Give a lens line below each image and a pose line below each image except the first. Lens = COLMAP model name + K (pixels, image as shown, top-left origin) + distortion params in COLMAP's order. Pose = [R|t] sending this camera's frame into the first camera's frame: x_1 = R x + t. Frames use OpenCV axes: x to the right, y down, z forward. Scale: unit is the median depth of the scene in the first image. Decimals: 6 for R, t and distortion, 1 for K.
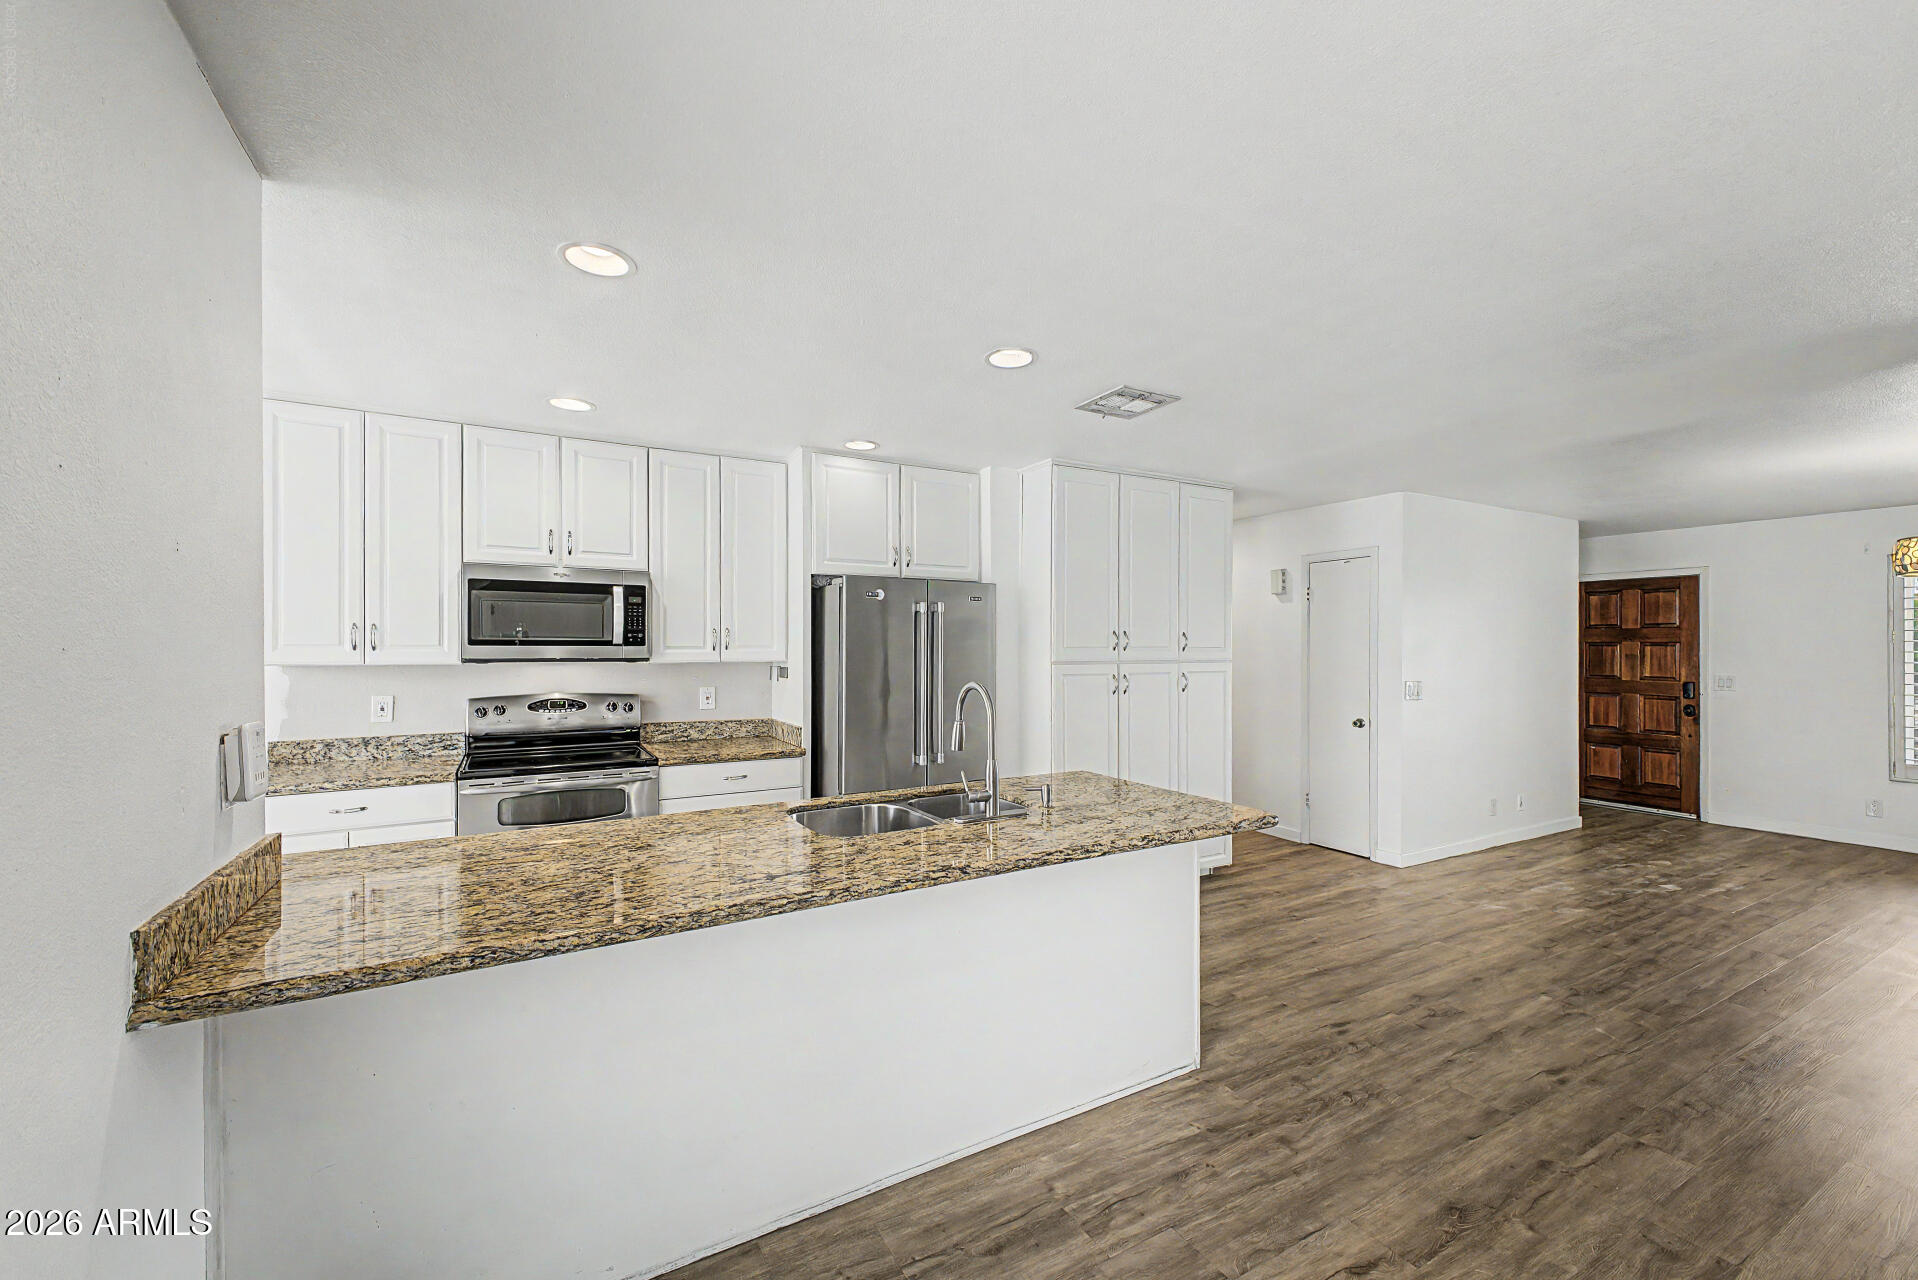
lens RADIAL K [[766.7, 0, 959.1], [0, 766.7, 647.0], [0, 0, 1]] dist [0.006907, -0.000471]
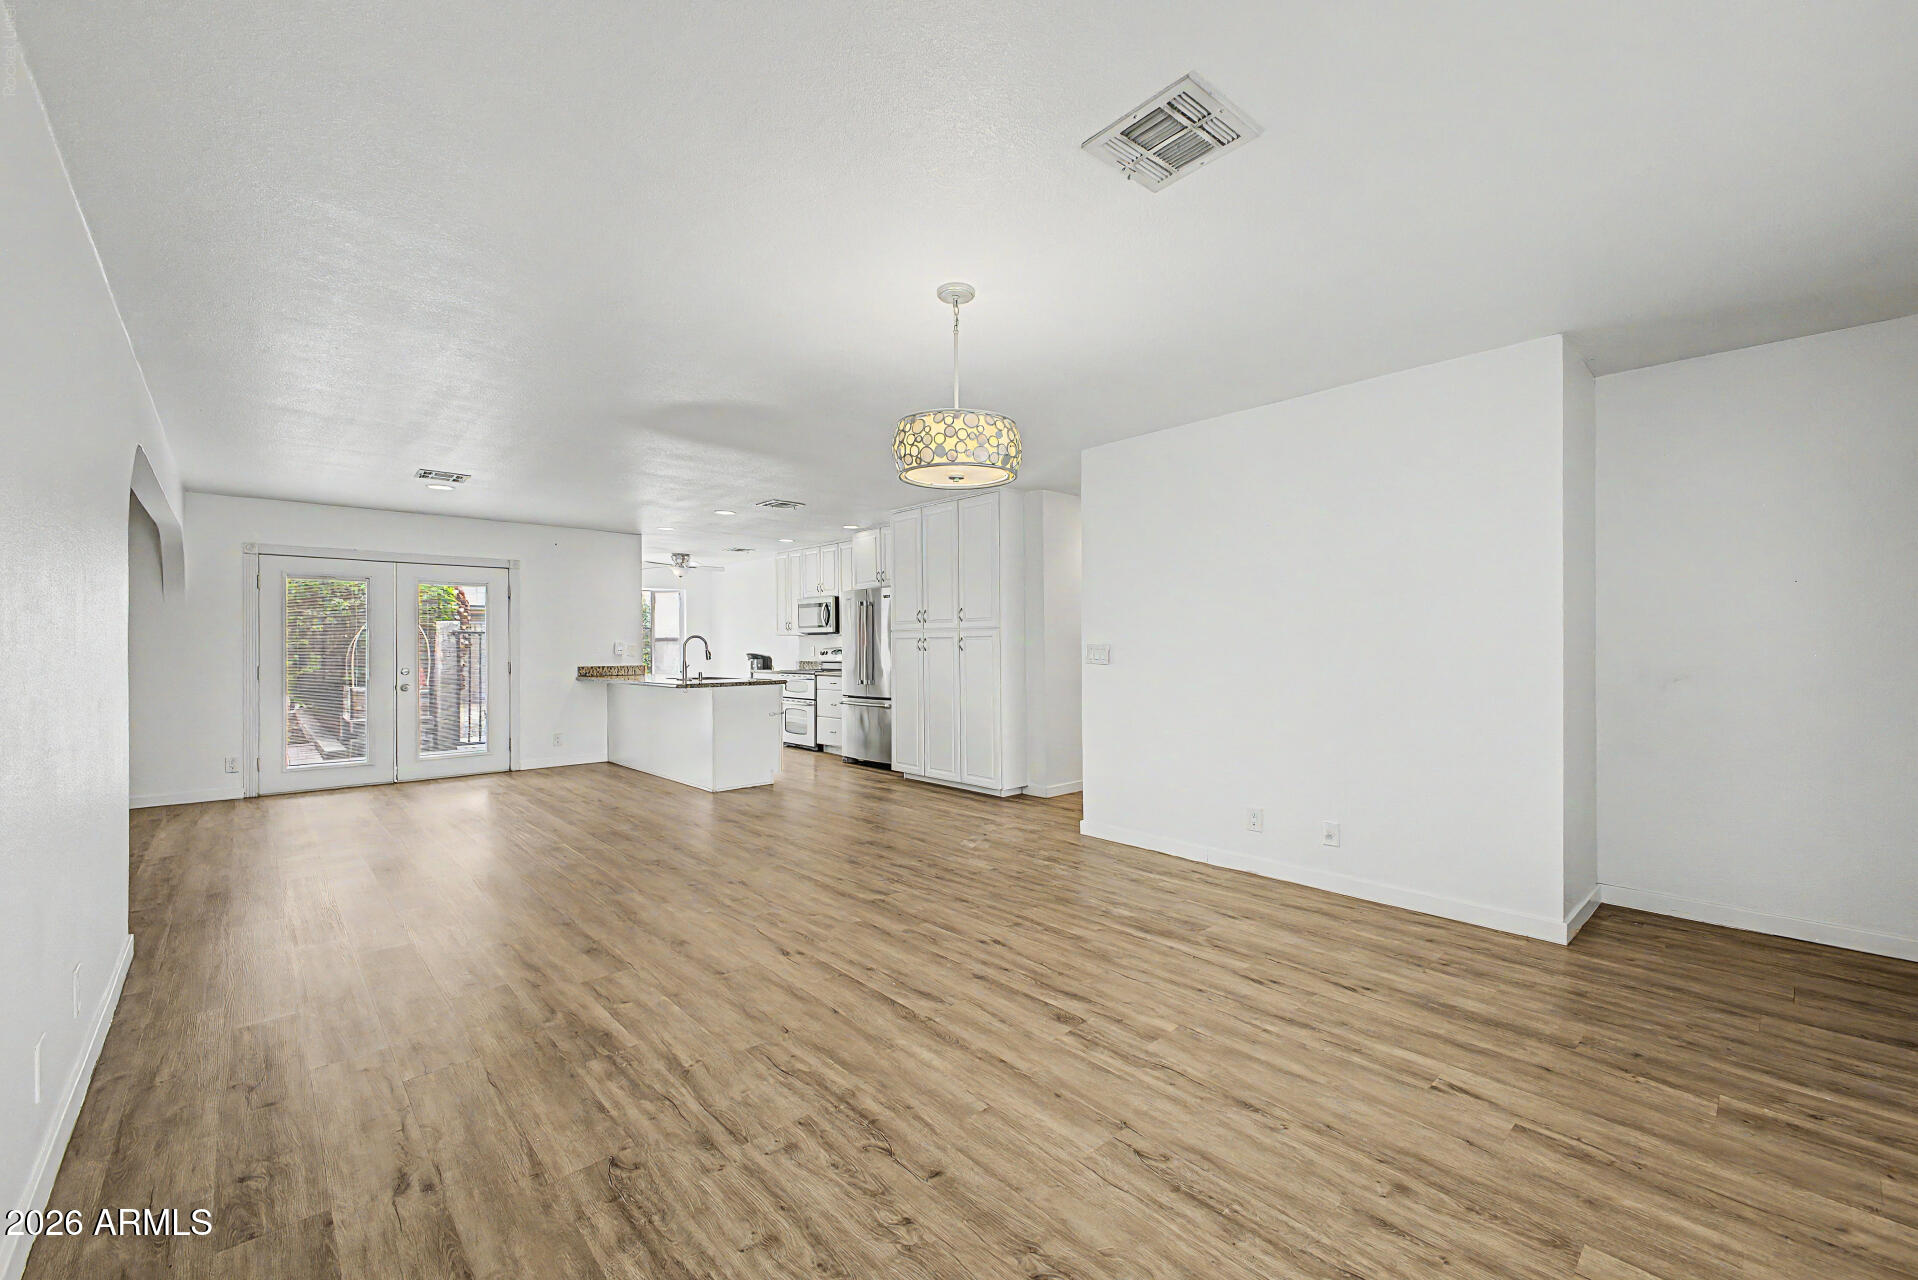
lens RADIAL K [[768.5, 0, 957.6], [0, 768.5, 647.5], [0, 0, 1]] dist [0.016047, -0.000491]
pose [[0.225893, -0.003980, -0.974144, 1.821703], [0.006425, 0.999976, -0.002596, 0.062896], [0.974131, -0.005672, 0.225913, 0.765486]]
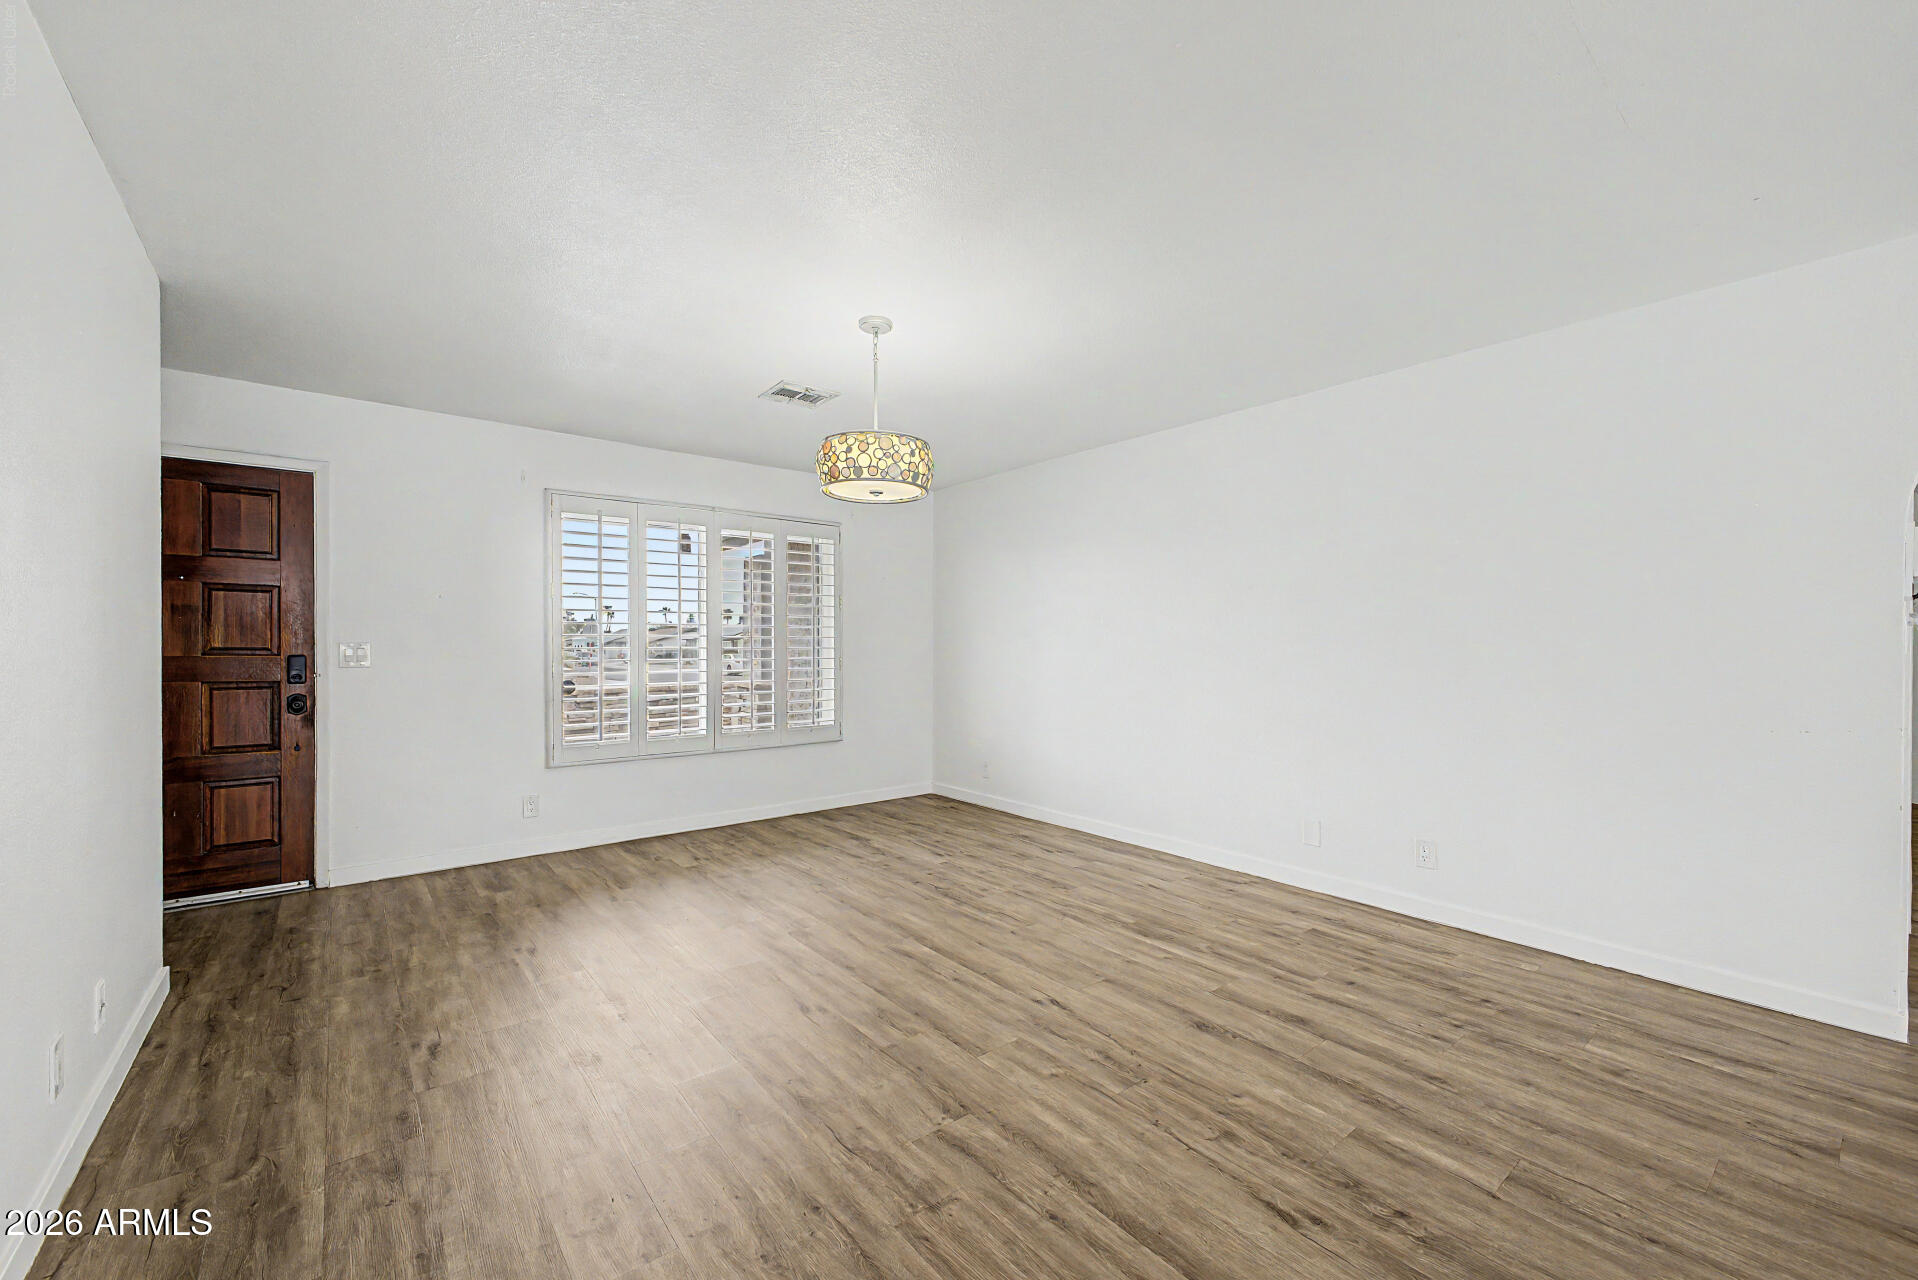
lens RADIAL K [[768.5, 0, 957.6], [0, 768.5, 647.5], [0, 0, 1]] dist [0.016047, -0.000491]
pose [[-0.160838, -0.007162, 0.986955, 0.455780], [-0.002440, 0.999974, 0.006859, 0.054538], [-0.986978, -0.001305, -0.160851, 0.952335]]
